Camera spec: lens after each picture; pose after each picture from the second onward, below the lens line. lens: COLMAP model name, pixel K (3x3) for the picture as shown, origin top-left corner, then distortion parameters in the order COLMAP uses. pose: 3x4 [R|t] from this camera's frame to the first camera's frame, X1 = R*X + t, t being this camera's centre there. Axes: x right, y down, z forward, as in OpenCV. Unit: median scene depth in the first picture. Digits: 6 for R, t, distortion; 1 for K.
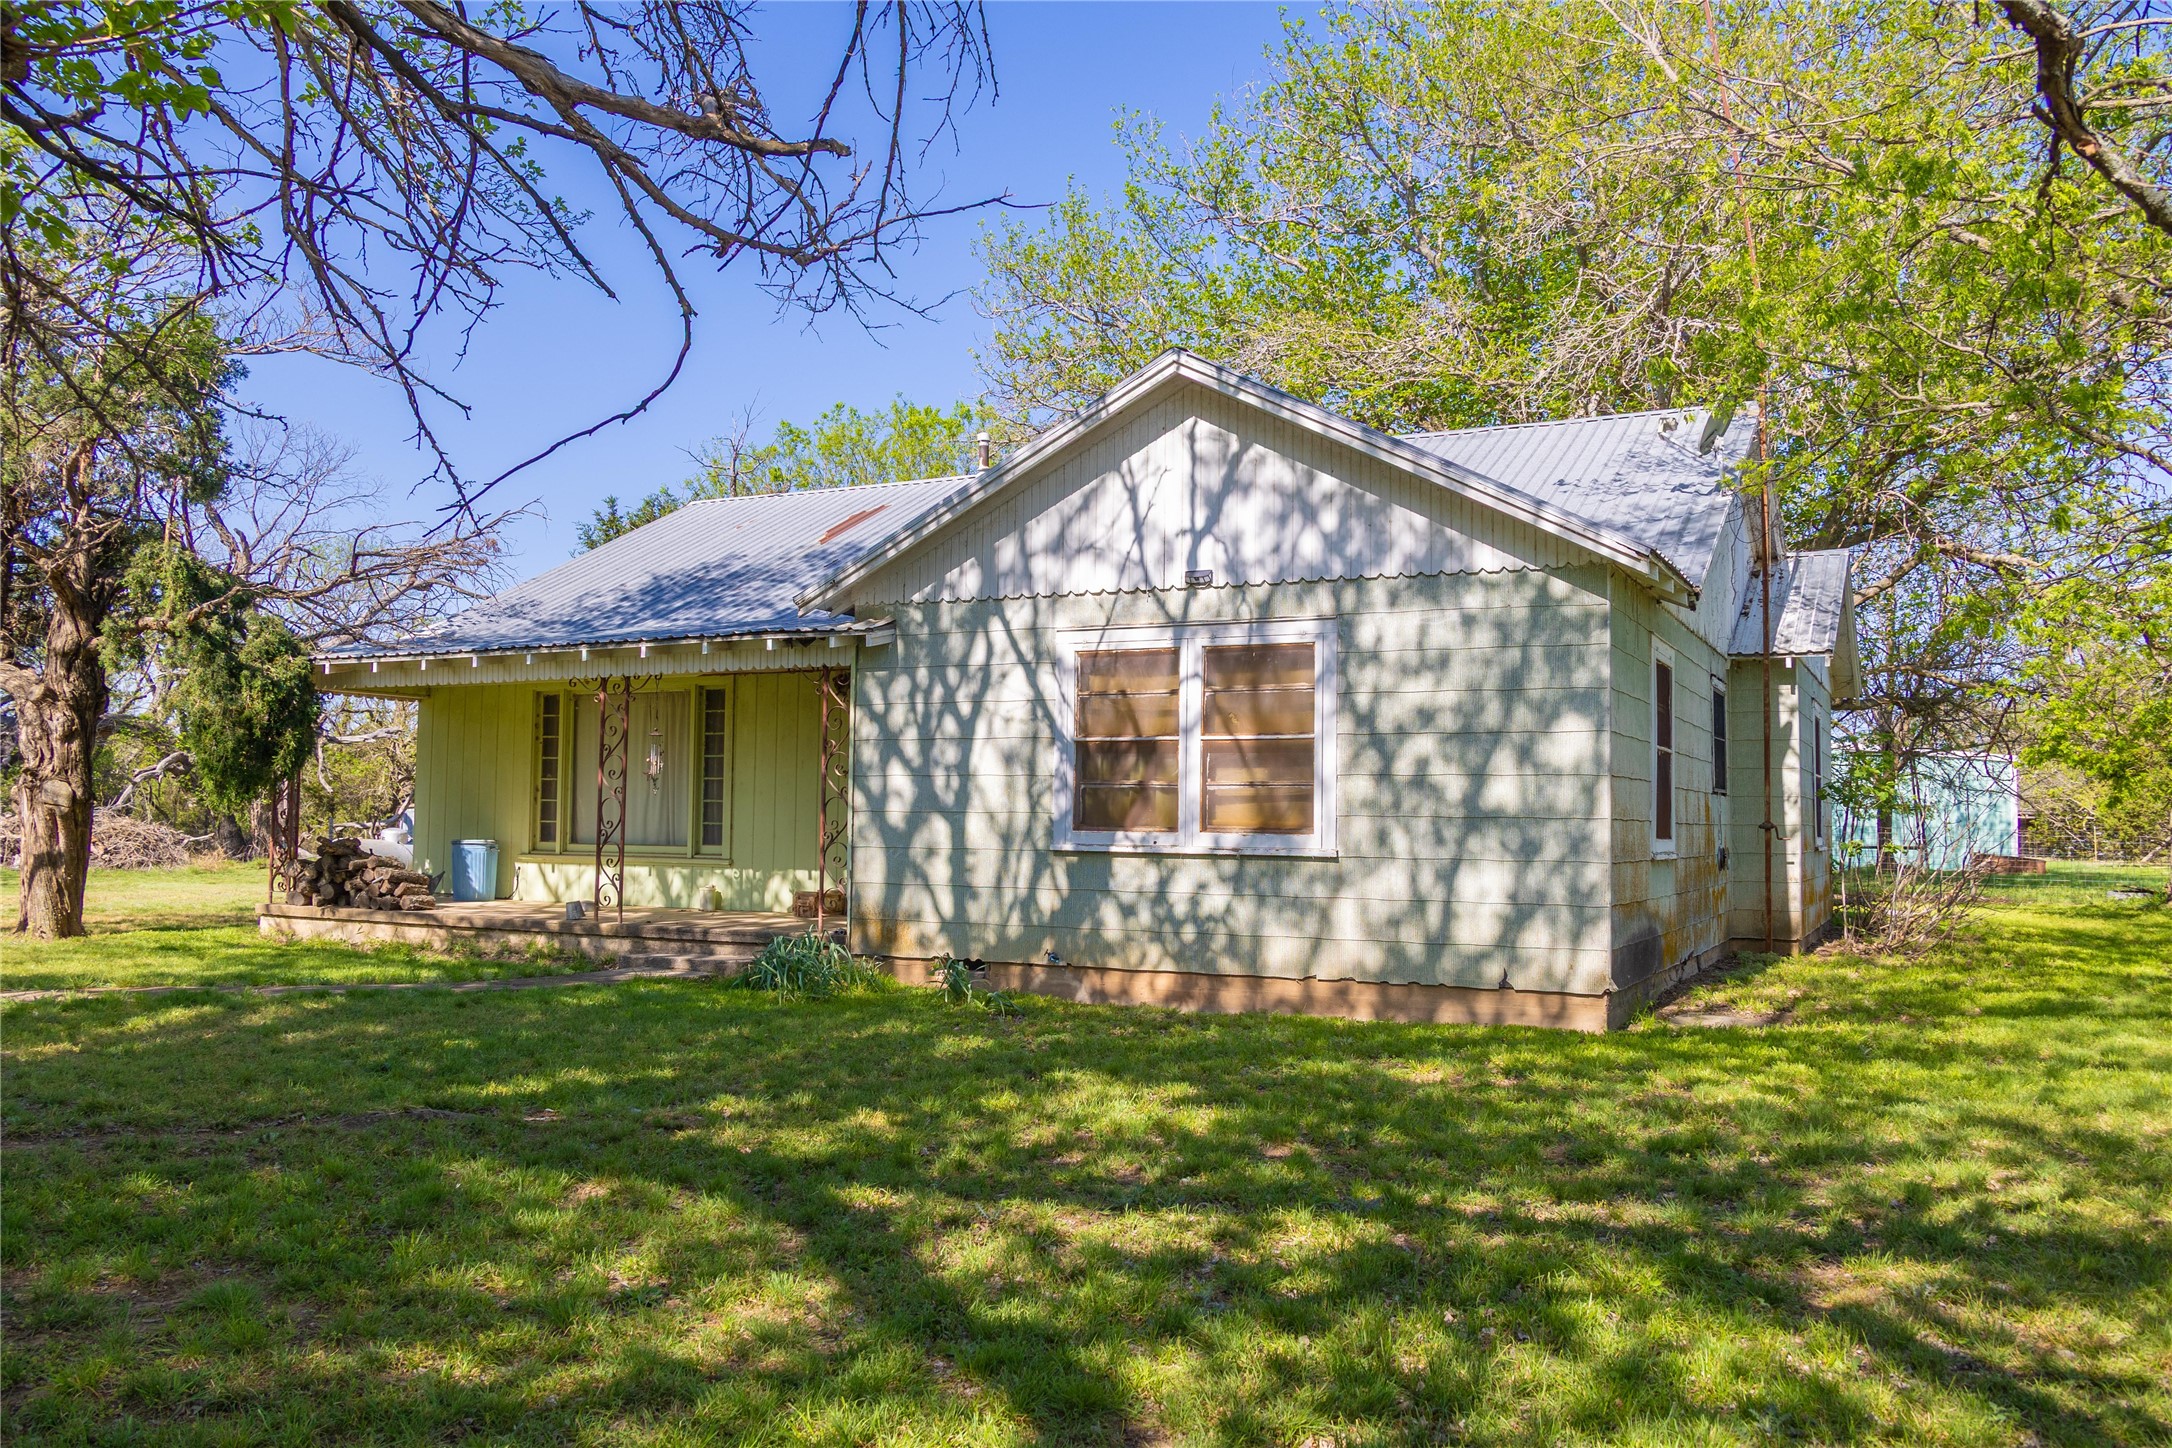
lens RADIAL K [[1704.8, 0, 1085.8], [0, 1704.8, 744.7], [0, 0, 1]] dist [-0.017636, -0.001313]
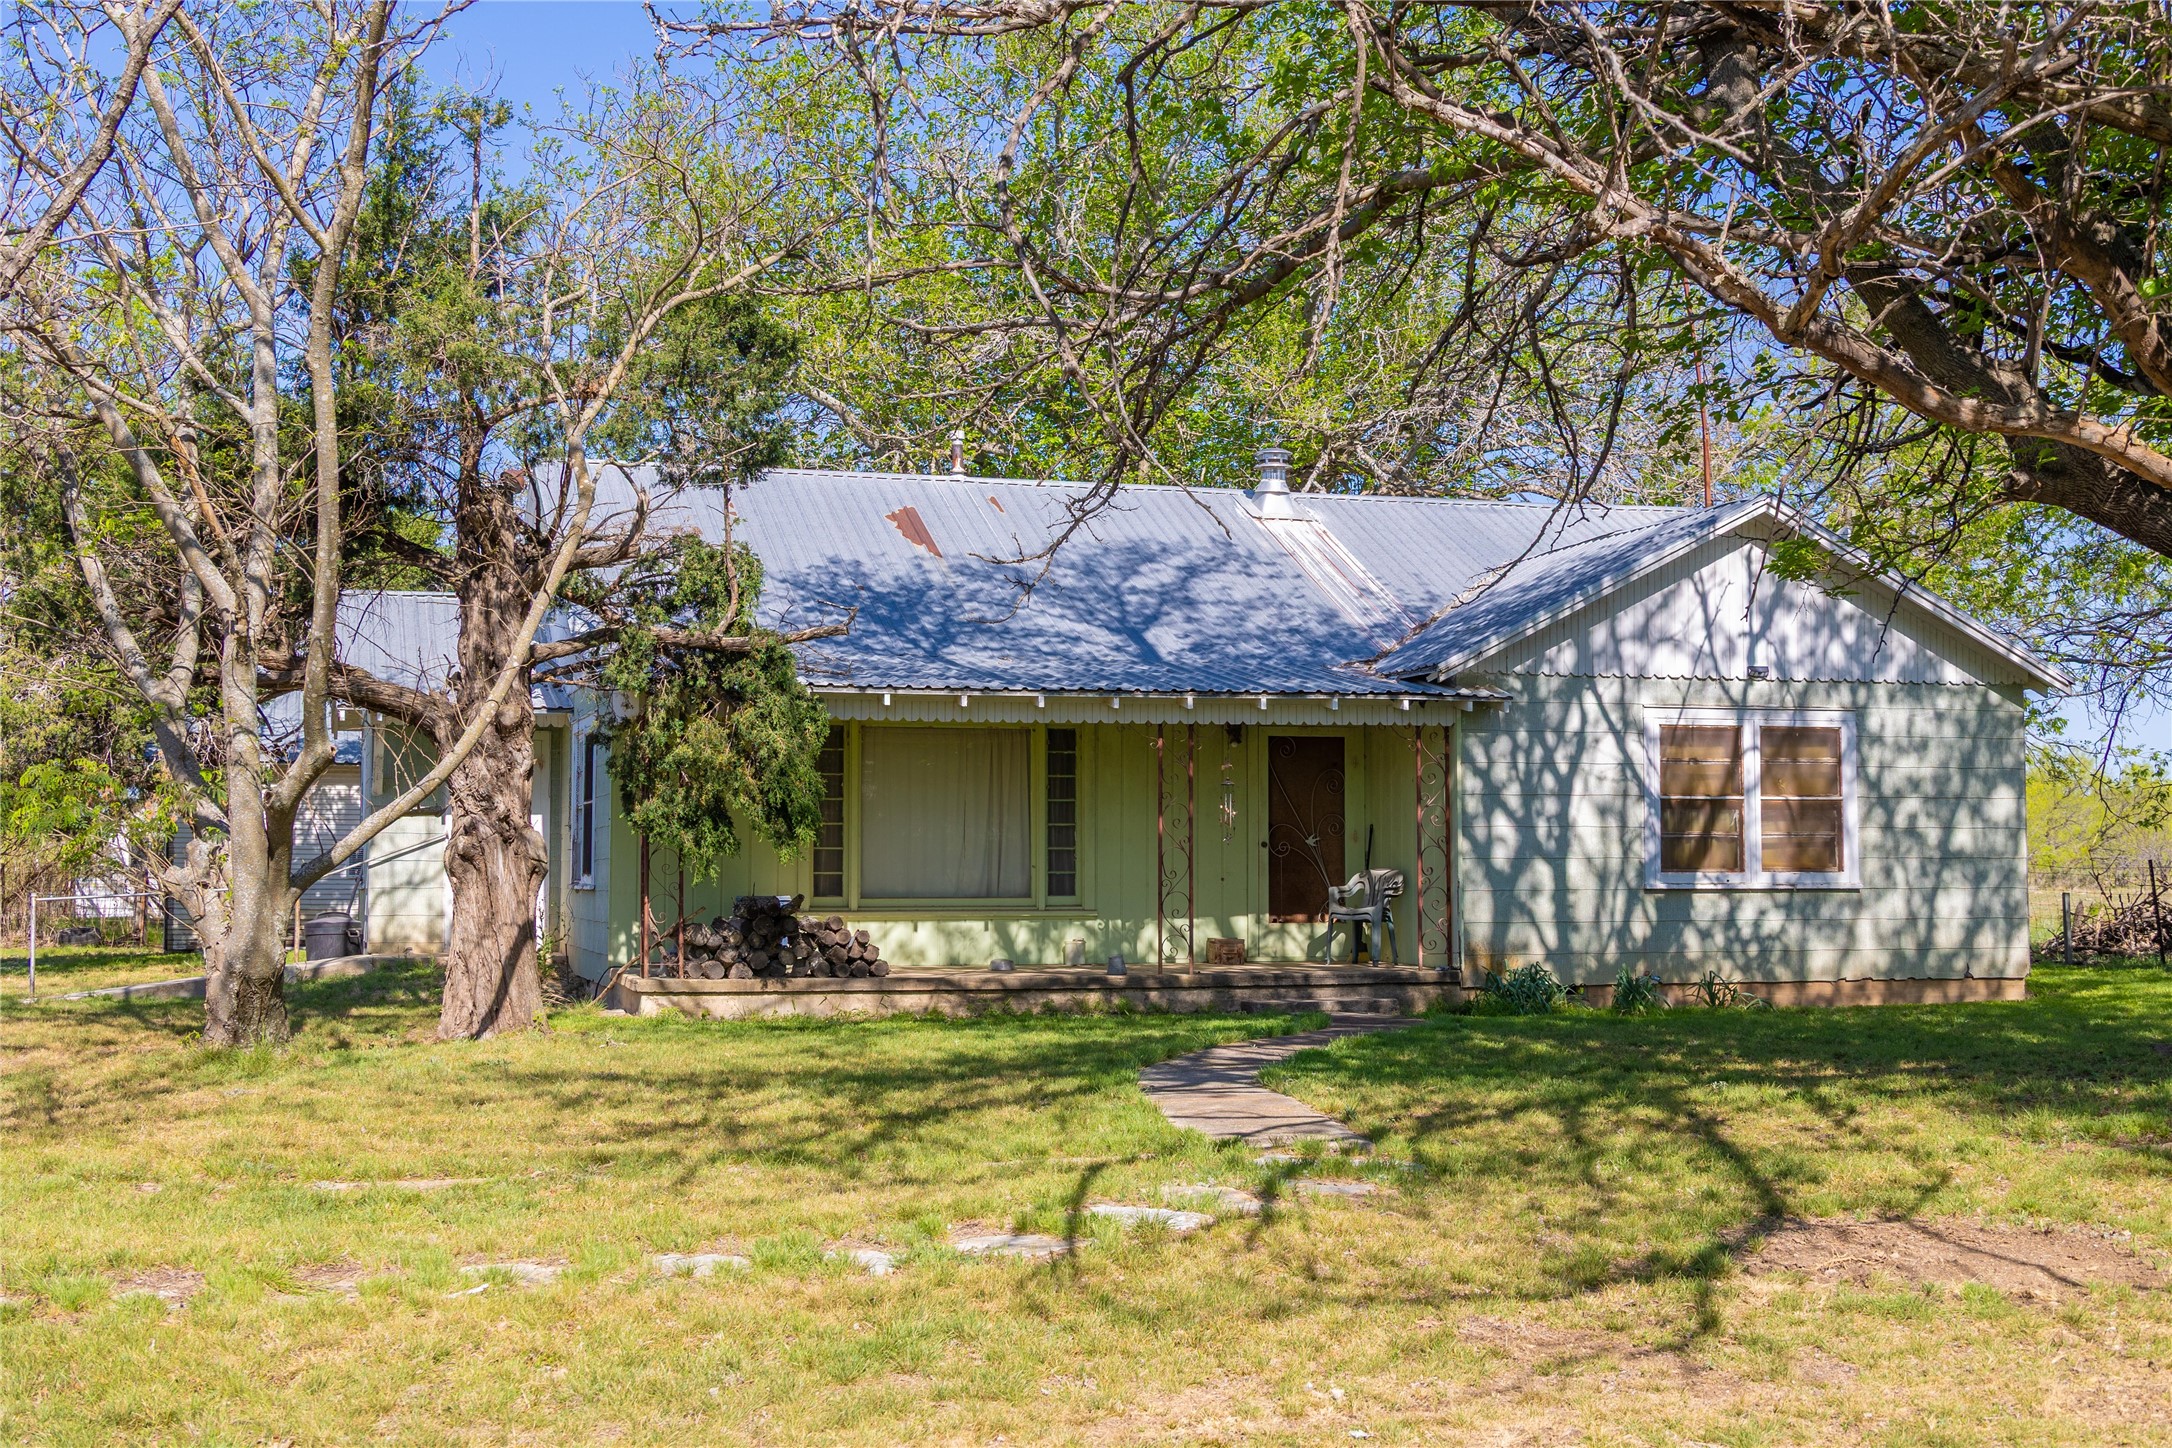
lens RADIAL K [[2636.8, 0, 1086.4], [0, 2636.8, 718.1], [0, 0, 1]] dist [0.016896, 0.000000]
pose [[0.715098, 0.025517, 0.698559, -1.665064], [-0.020335, 0.999670, -0.015700, -0.021449], [-0.698729, -0.002978, 0.715381, -0.062954]]
